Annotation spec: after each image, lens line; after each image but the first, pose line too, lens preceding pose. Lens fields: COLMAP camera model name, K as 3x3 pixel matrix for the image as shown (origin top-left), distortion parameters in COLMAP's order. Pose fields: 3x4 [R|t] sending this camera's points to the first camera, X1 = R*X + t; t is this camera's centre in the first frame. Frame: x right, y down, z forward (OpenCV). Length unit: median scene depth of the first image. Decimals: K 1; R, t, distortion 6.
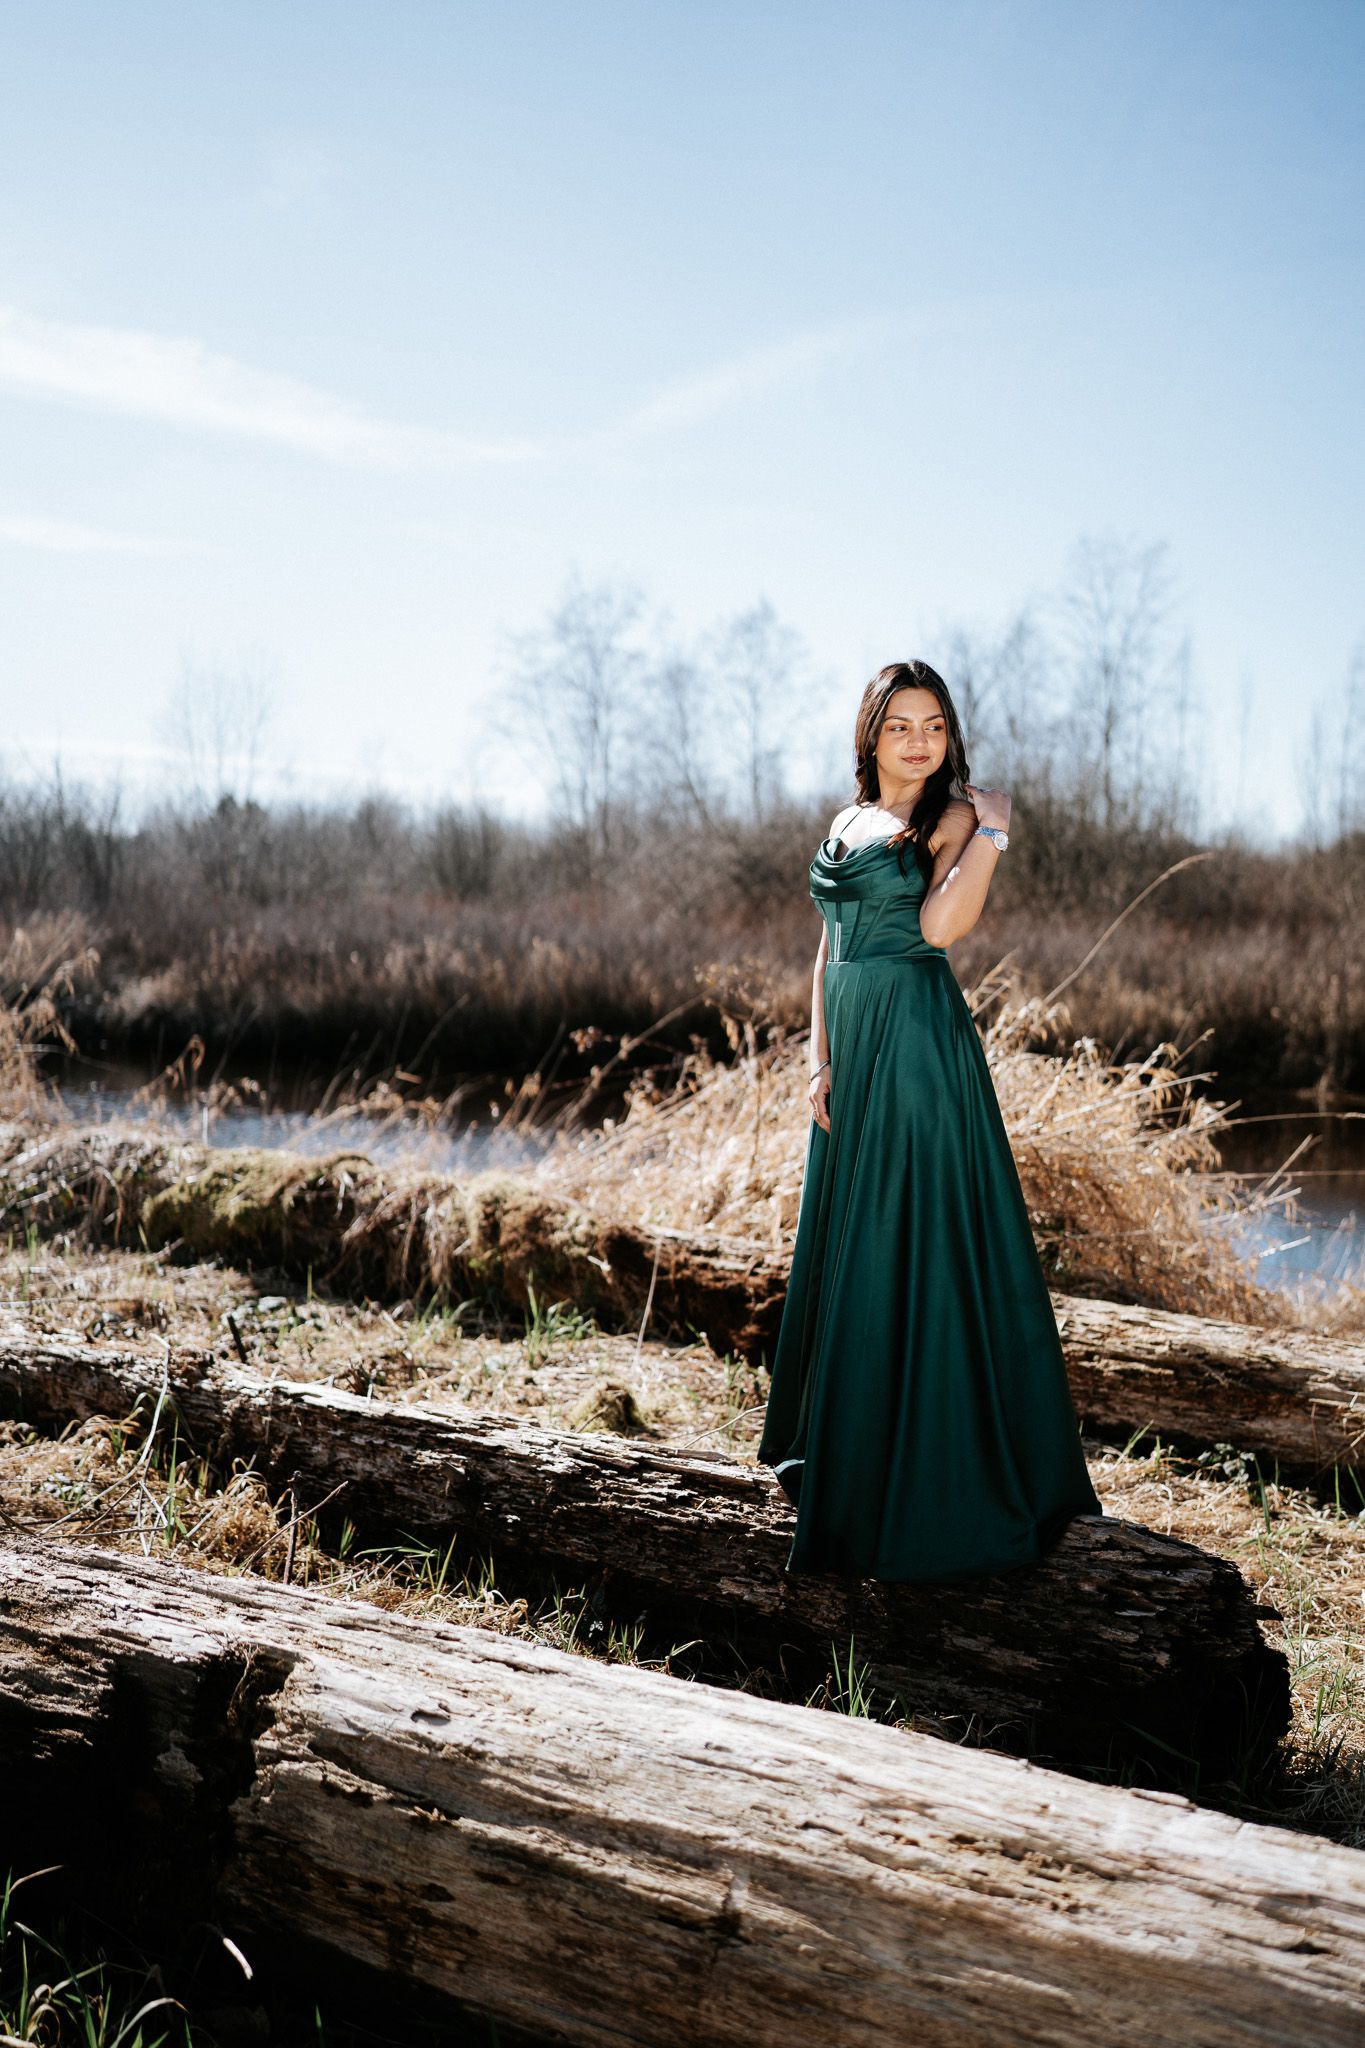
lens RADIAL K [[1977.4, 0, 681.5], [0, 1977.4, 1030.9], [0, 0, 1]] dist [-0.046083, 0.135396]
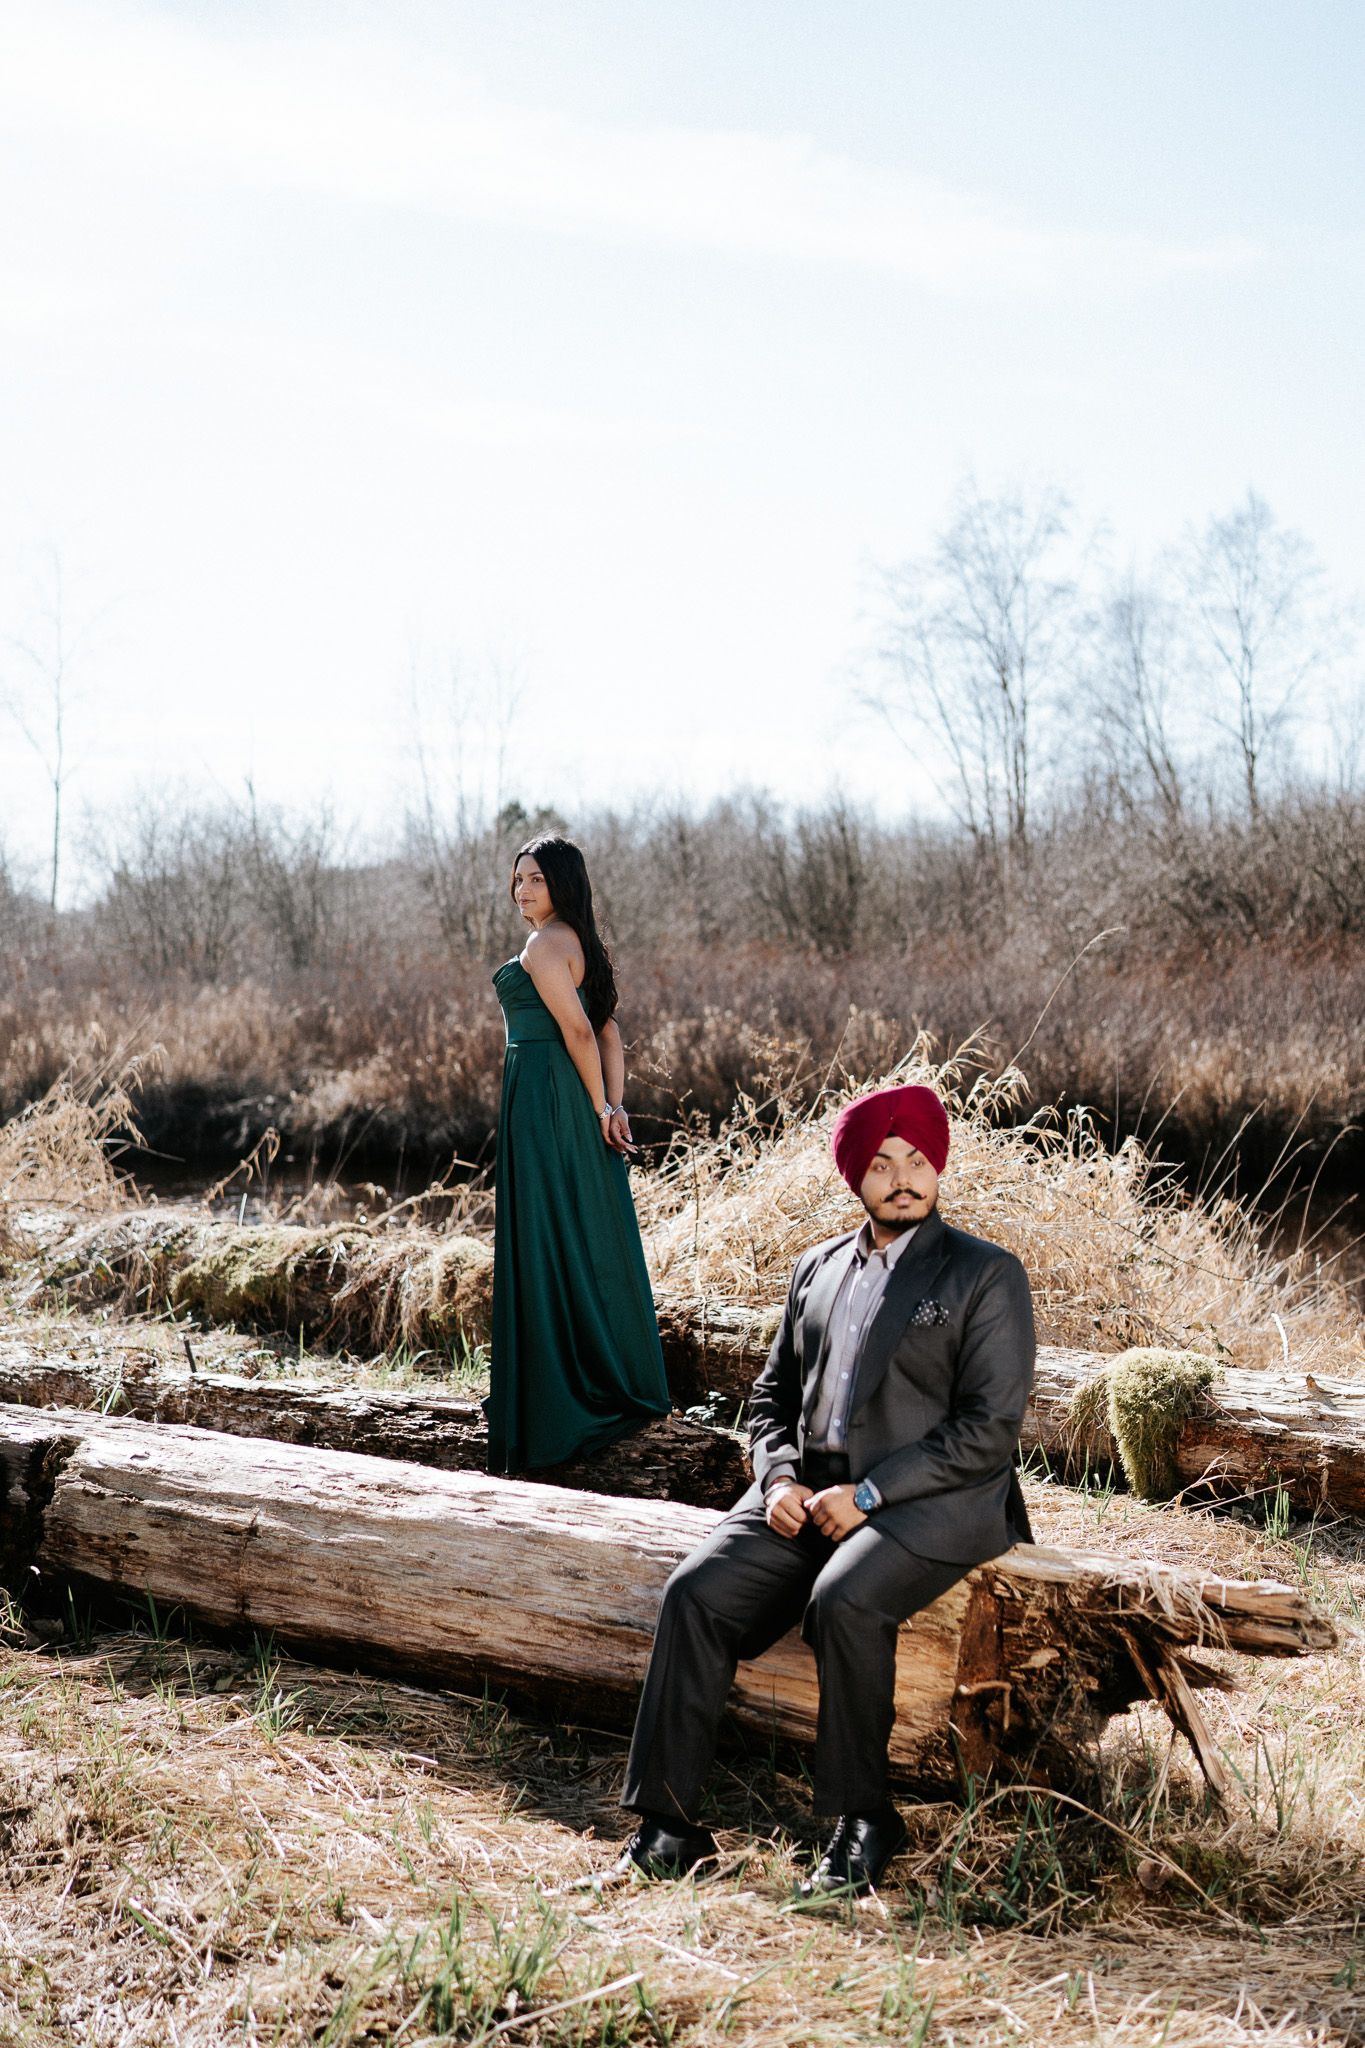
lens RADIAL K [[2998.4, 0, 671.5], [0, 2998.4, 1022.6], [0, 0, 1]] dist [-0.049735, 0.127244]
pose [[0.983763, -0.025543, -0.177645, 0.401281], [0.018626, 0.999006, -0.040499, 0.028352], [0.178503, 0.036533, 0.983261, -0.777413]]
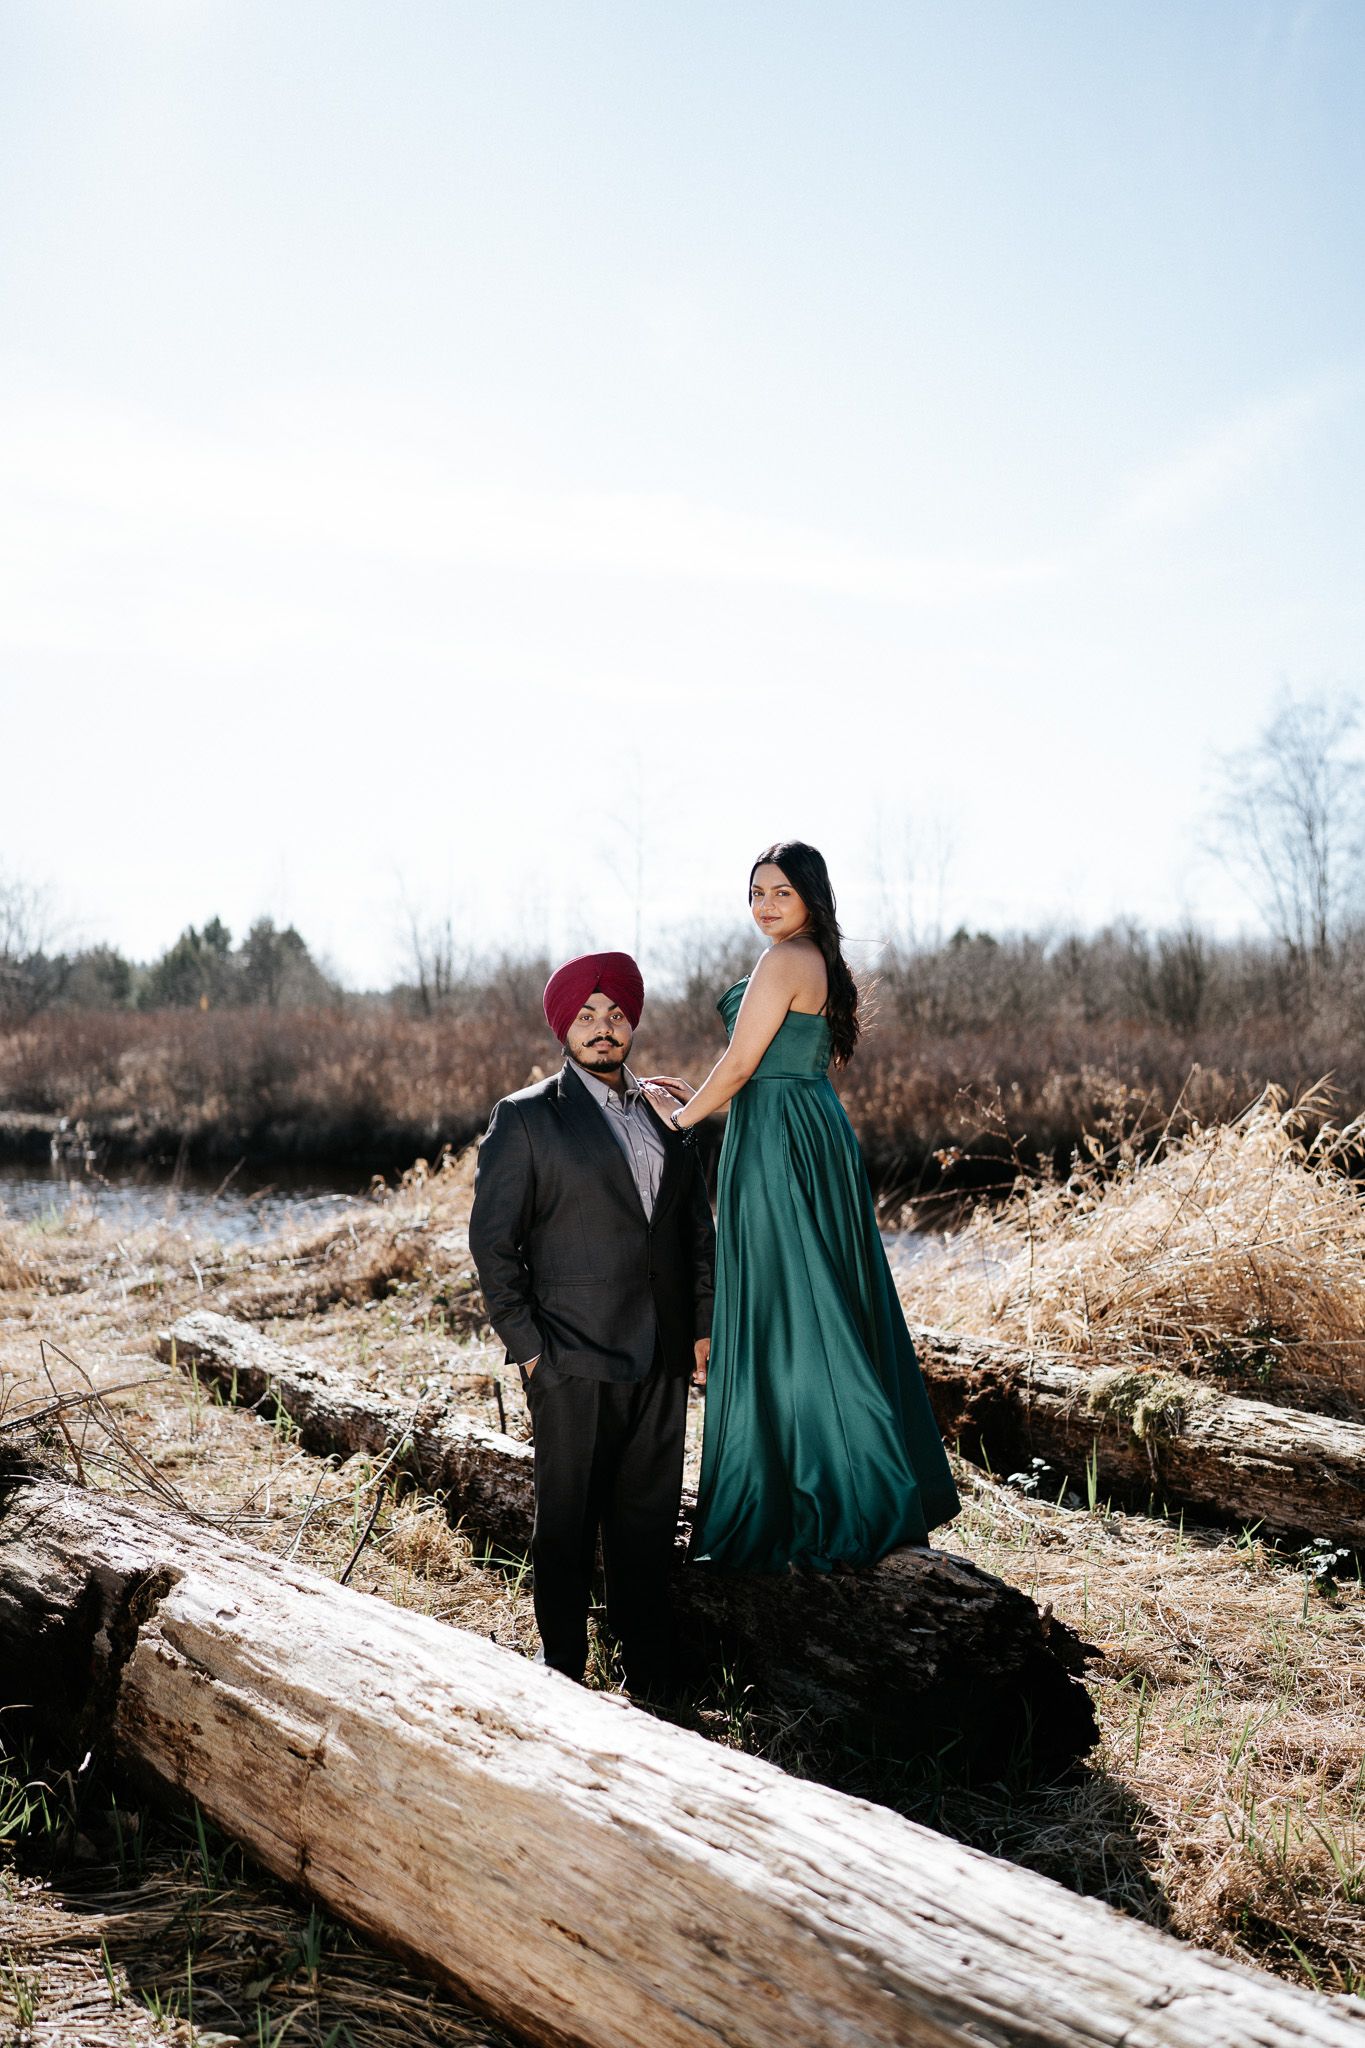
lens RADIAL K [[2002.7, 0, 673.5], [0, 2002.7, 1026.2], [0, 0, 1]] dist [-0.054442, 0.152155]
pose [[0.930364, -0.026057, -0.365710, 0.326102], [0.001124, 0.997669, -0.068225, 0.009908], [0.366636, 0.063063, 0.928225, -0.114191]]
